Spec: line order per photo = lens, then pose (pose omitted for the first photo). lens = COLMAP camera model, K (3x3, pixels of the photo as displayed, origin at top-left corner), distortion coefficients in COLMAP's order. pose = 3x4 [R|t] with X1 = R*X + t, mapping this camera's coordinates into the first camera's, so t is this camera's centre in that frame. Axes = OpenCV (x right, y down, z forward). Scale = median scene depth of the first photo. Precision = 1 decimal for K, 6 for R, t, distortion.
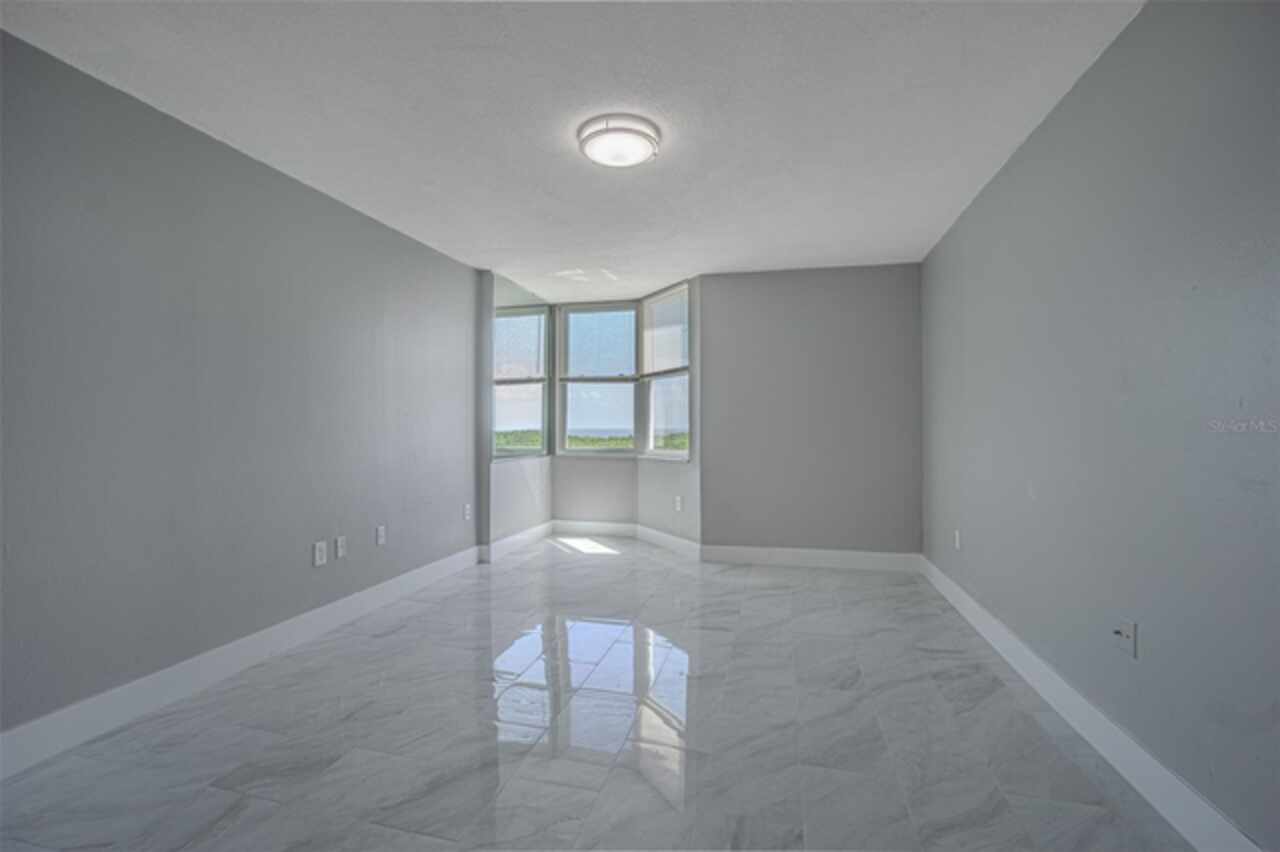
lens RADIAL K [[565.2, 0, 631.8], [0, 565.2, 417.3], [0, 0, 1]] dist [-0.066797, 0.028560]
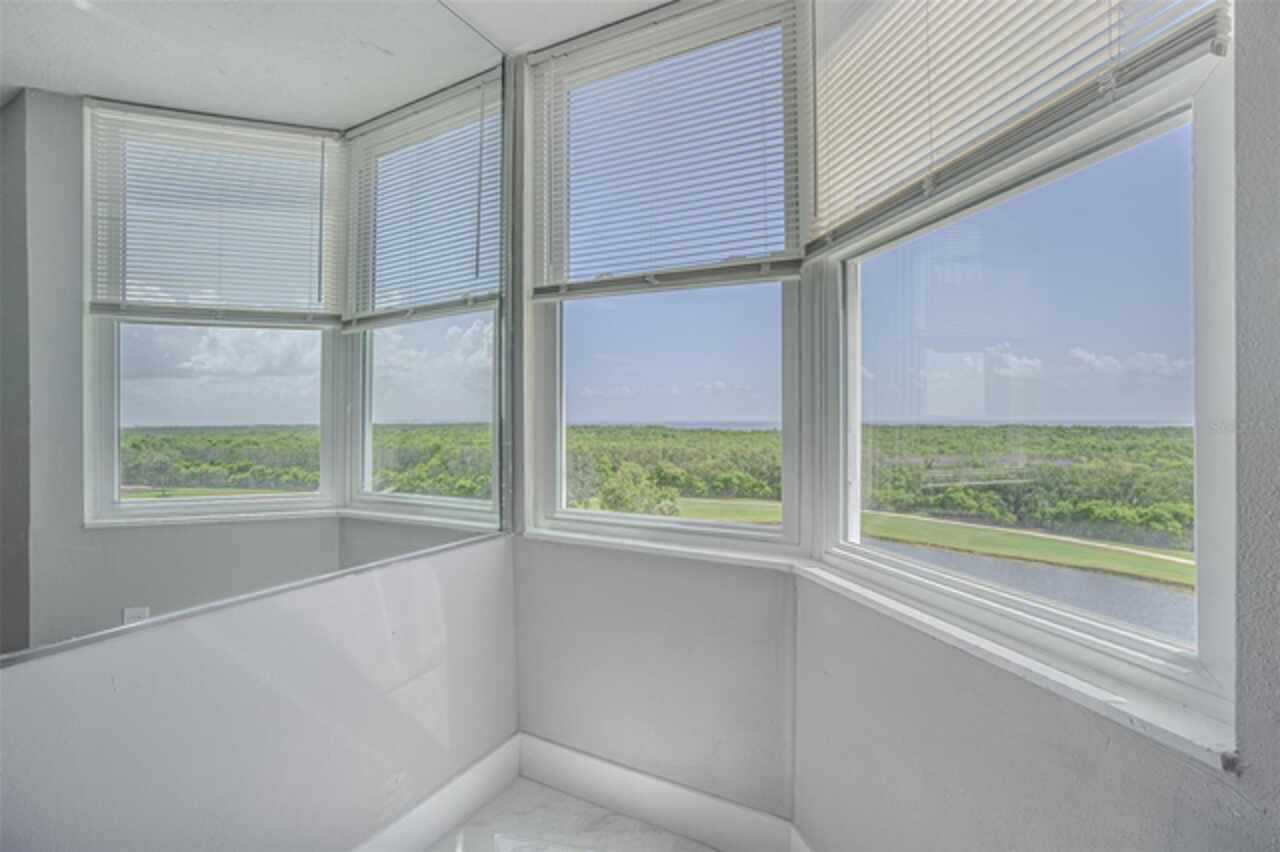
lens RADIAL K [[565.2, 0, 631.8], [0, 565.2, 417.3], [0, 0, 1]] dist [-0.066797, 0.028560]
pose [[0.968332, -0.002642, -0.249651, 0.001263], [0.006174, 0.999892, 0.013369, -0.000660], [0.249588, -0.014487, 0.968244, 0.711730]]
